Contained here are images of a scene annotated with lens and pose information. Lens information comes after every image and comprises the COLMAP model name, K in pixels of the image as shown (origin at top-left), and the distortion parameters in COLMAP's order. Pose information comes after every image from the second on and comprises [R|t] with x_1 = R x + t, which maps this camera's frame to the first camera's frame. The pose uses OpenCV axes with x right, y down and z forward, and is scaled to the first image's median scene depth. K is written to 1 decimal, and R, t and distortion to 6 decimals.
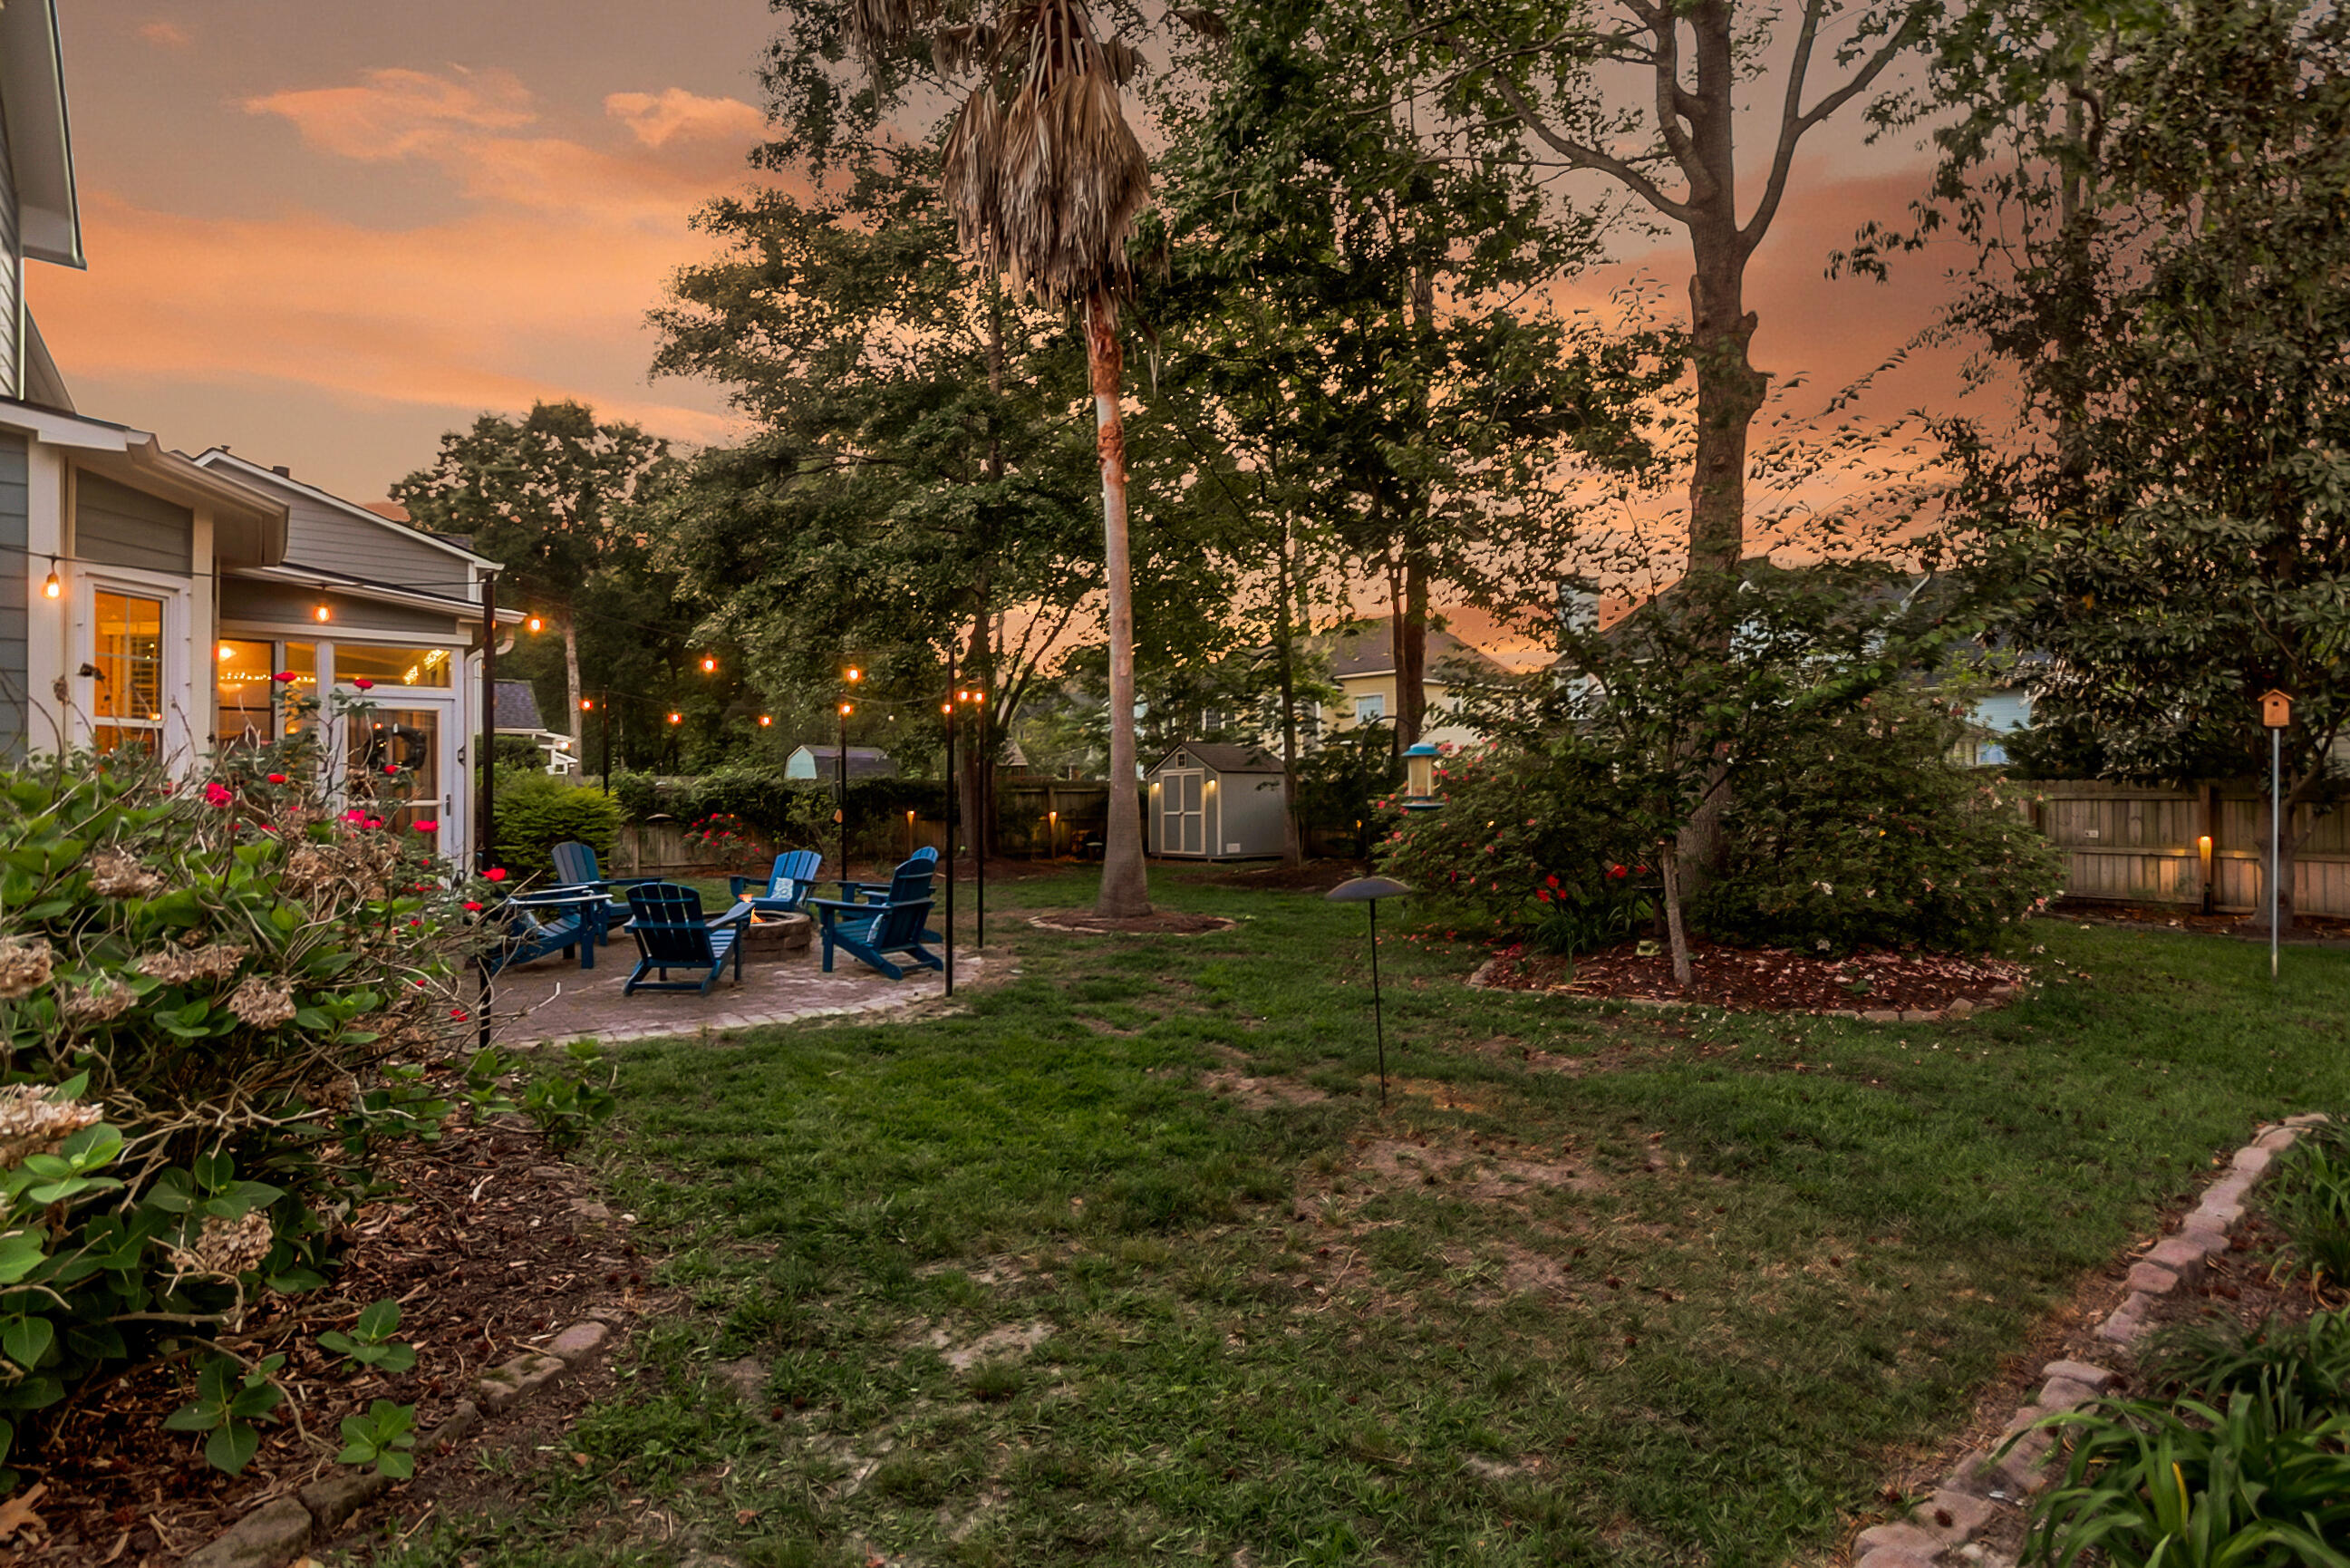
lens RADIAL K [[1123.3, 0, 1176.8], [0, 1123.3, 784.4], [0, 0, 1]] dist [-0.004642, 0.000092]
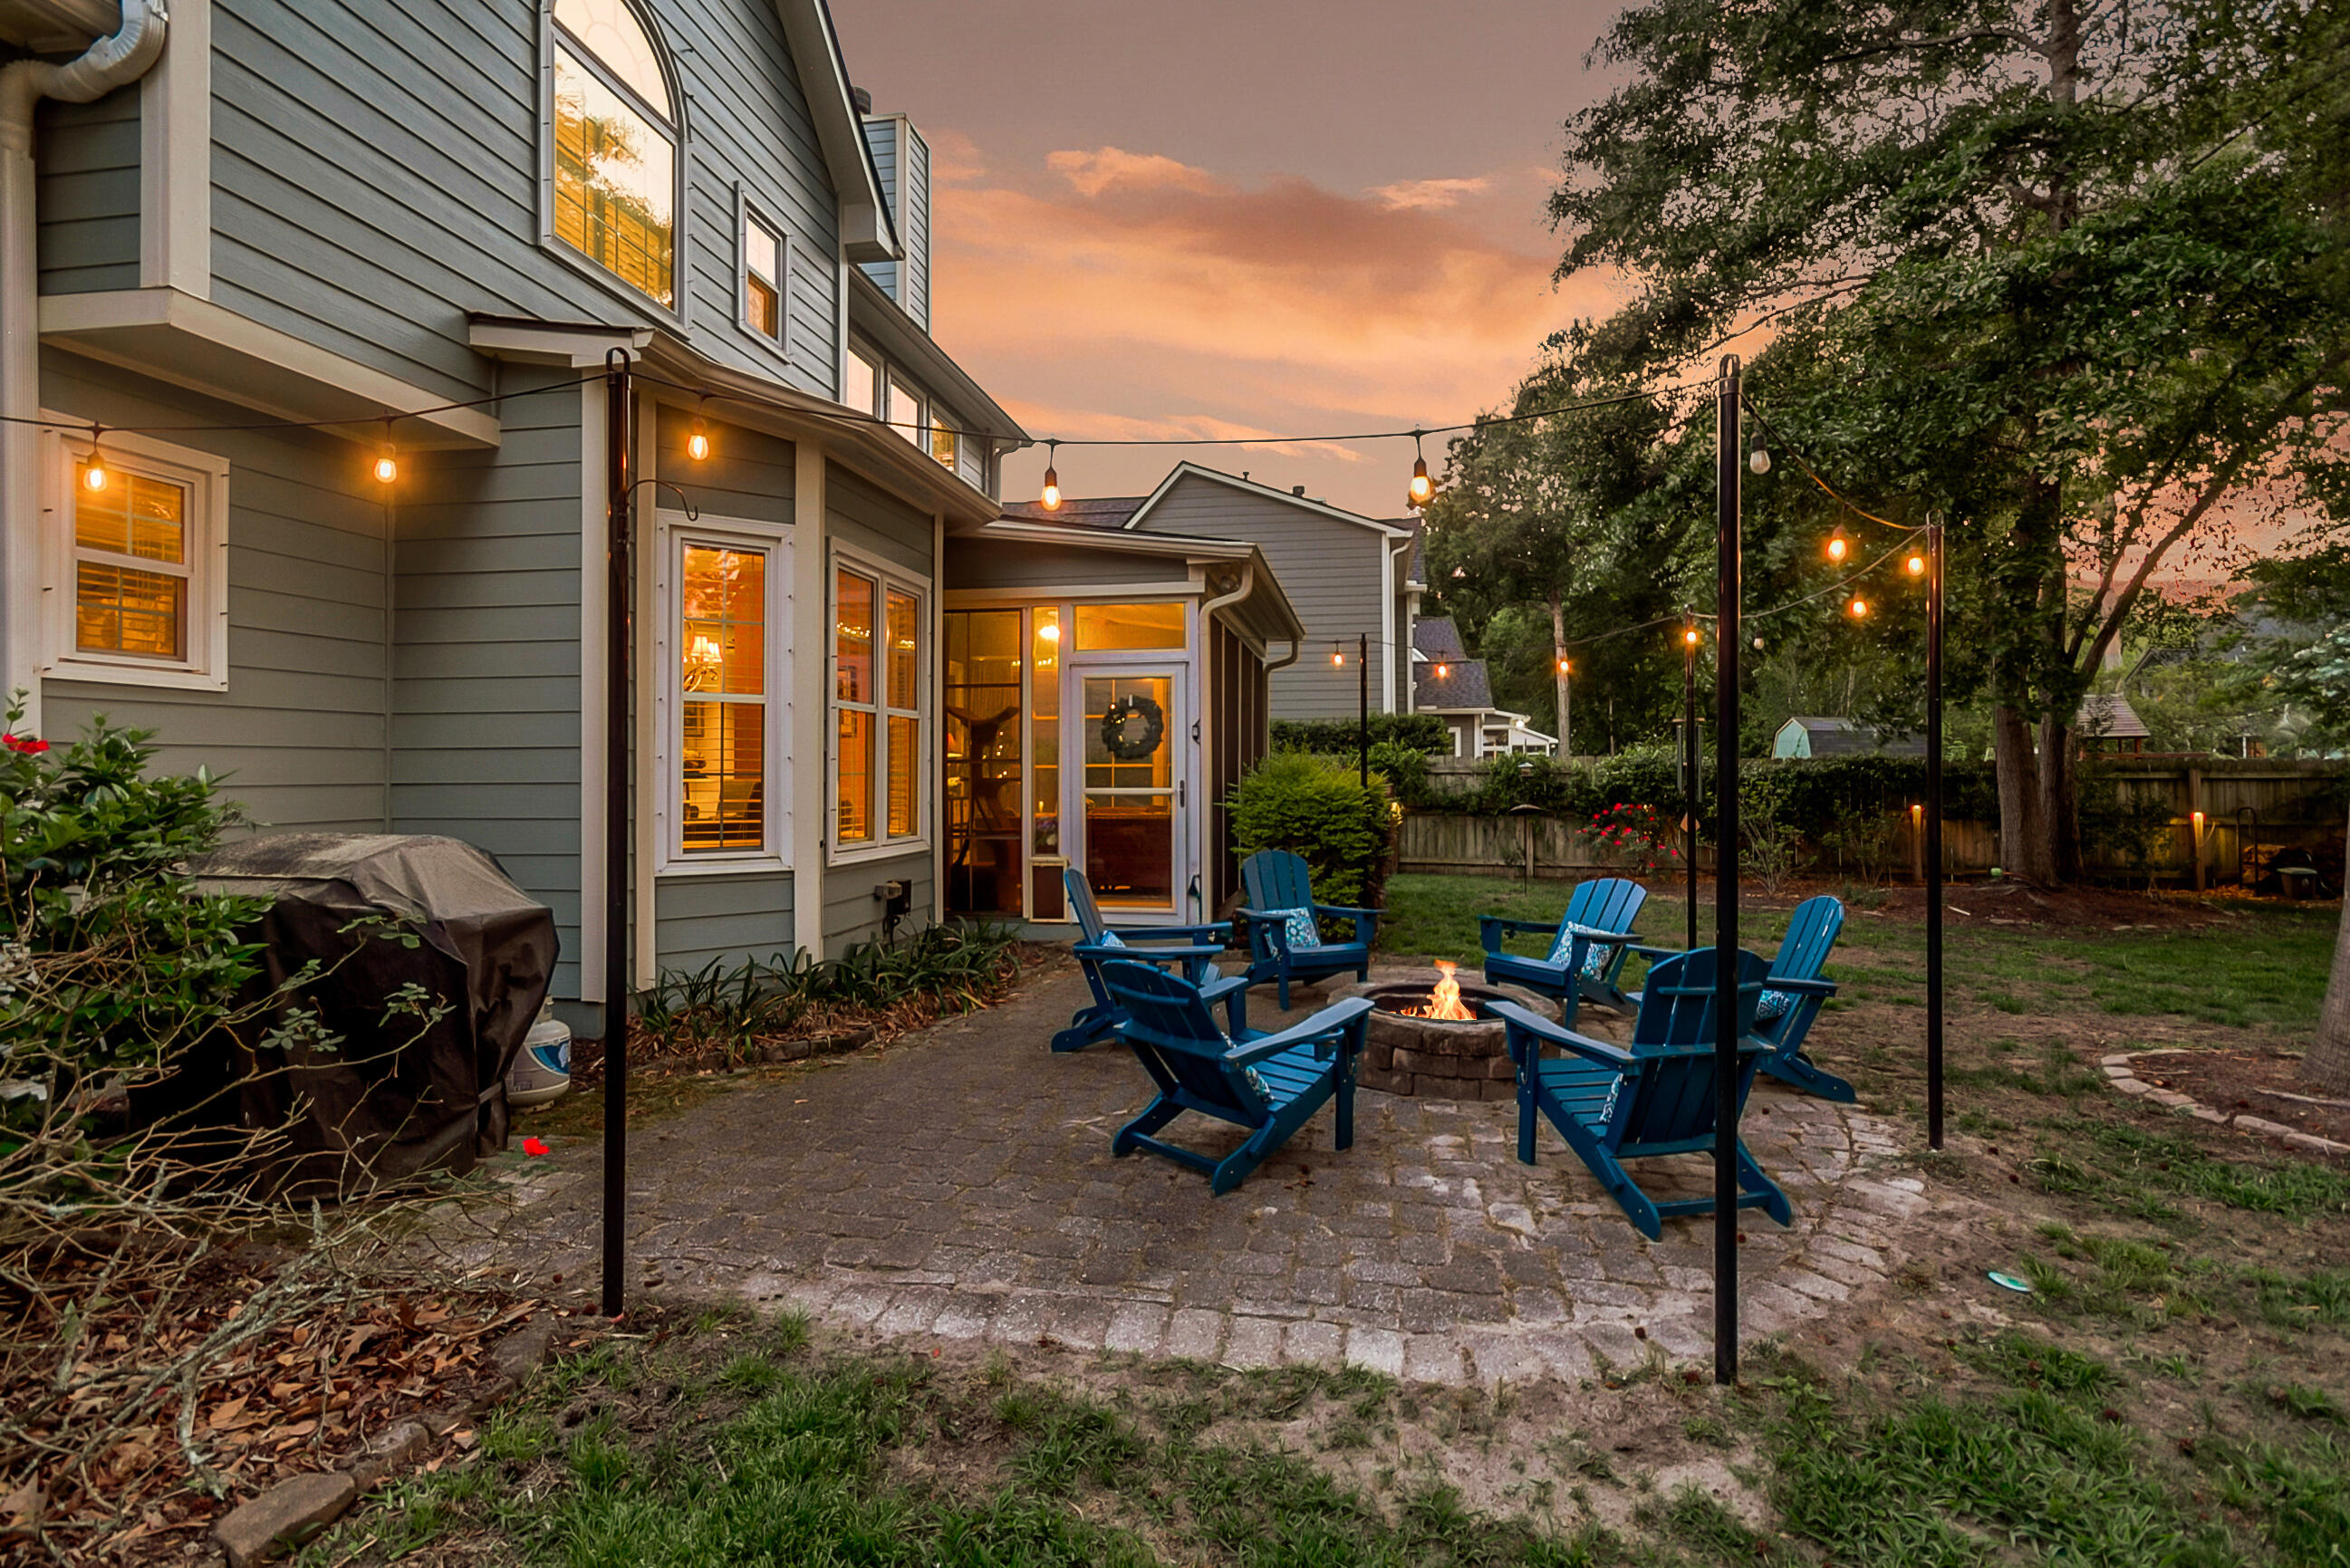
lens RADIAL K [[1123.2, 0, 1190.1], [0, 1123.2, 768.0], [0, 0, 1]] dist [-0.004642, 0.000092]
pose [[0.658906, 0.000570, -0.752225, -0.019806], [0.001505, 0.999997, 0.002075, -0.000987], [0.752224, -0.002499, 0.658903, 0.252124]]
